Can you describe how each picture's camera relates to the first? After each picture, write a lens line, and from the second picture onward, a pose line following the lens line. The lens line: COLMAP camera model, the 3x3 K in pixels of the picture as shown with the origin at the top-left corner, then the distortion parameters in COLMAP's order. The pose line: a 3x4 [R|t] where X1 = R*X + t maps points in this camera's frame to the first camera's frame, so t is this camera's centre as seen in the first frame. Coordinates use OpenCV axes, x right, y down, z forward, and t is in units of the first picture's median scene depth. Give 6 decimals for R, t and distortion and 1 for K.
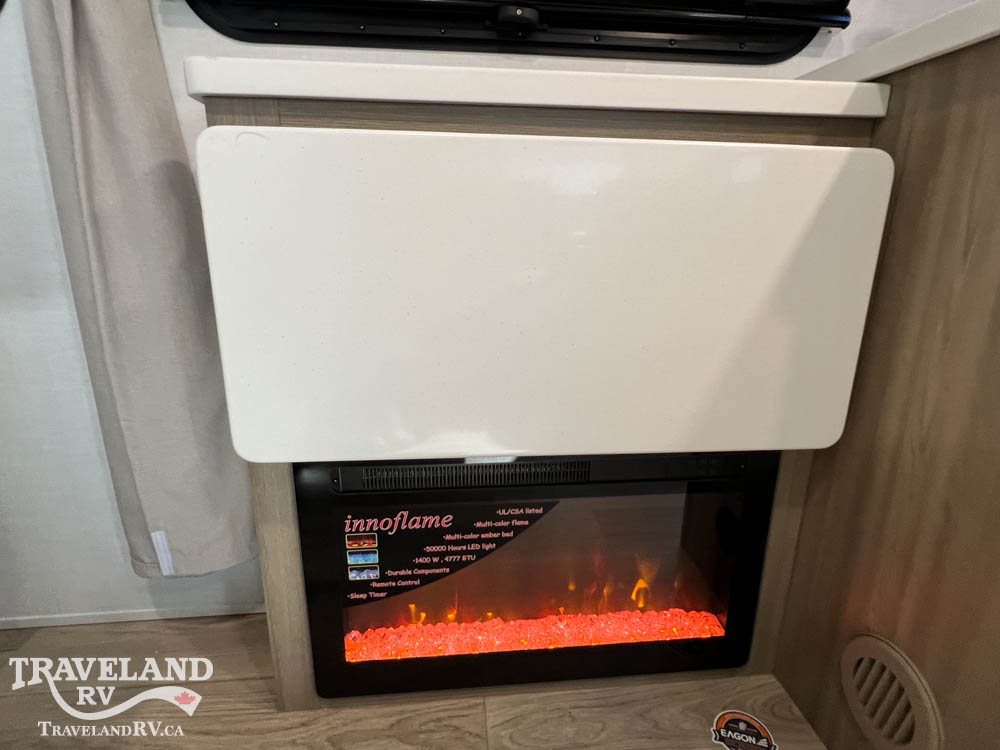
lens RADIAL K [[523.3, 0, 504.4], [0, 523.3, 375.7], [0, 0, 1]] dist [-0.002451, -0.000300]
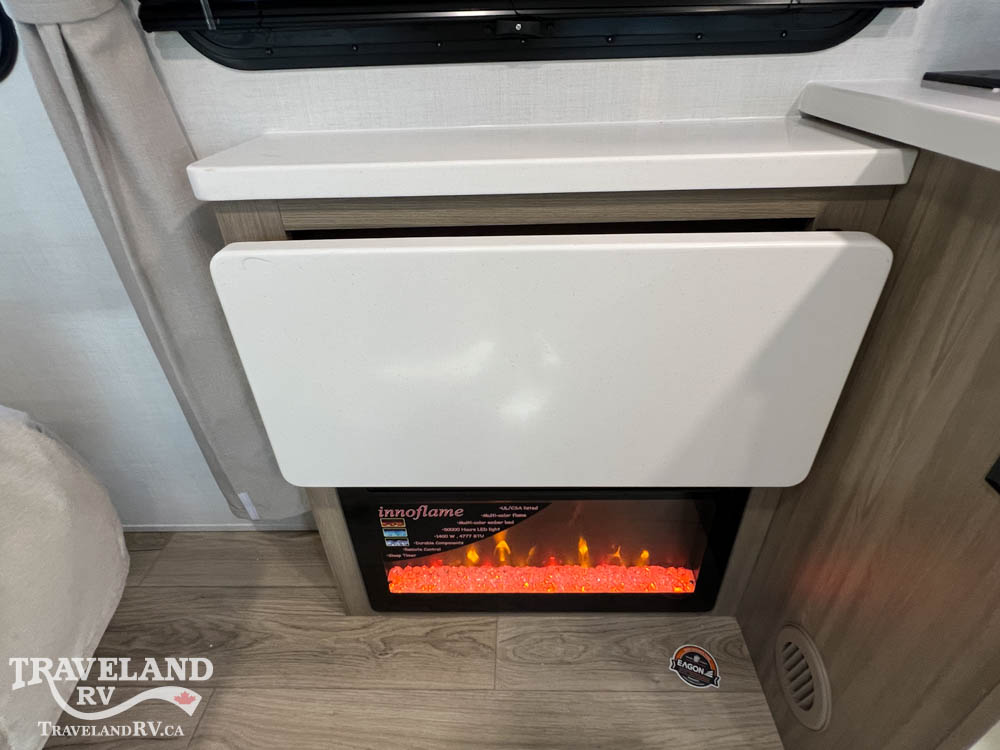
lens RADIAL K [[529.1, 0, 504.4], [0, 529.1, 373.2], [0, 0, 1]] dist [-0.003180, -0.000650]
pose [[0.991898, 0.031287, -0.123123, 0.135405], [0.009074, 0.949275, 0.314317, -0.413170], [0.126711, -0.312888, 0.941300, -0.050932]]
